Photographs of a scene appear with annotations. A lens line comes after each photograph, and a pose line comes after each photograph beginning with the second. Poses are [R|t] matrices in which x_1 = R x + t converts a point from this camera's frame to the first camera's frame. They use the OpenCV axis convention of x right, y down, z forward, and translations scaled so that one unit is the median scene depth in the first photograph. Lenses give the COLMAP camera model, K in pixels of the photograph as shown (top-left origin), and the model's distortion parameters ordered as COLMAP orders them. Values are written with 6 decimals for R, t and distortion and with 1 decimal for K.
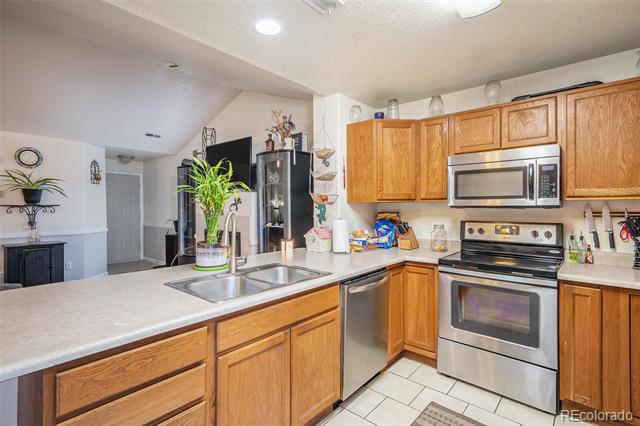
lens RADIAL K [[312.3, 0, 321.5], [0, 312.3, 202.1], [0, 0, 1]] dist [0.006659, 0.000953]
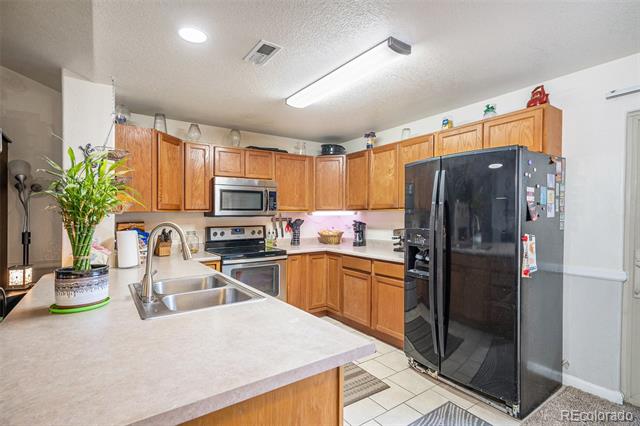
lens RADIAL K [[312.3, 0, 319.4], [0, 312.3, 215.2], [0, 0, 1]] dist [0.006659, 0.000953]
pose [[0.242570, -0.000173, 0.970134, -0.788961], [-0.007198, 0.999972, 0.001979, 0.006175], [-0.970107, -0.007463, 0.242562, 0.276937]]
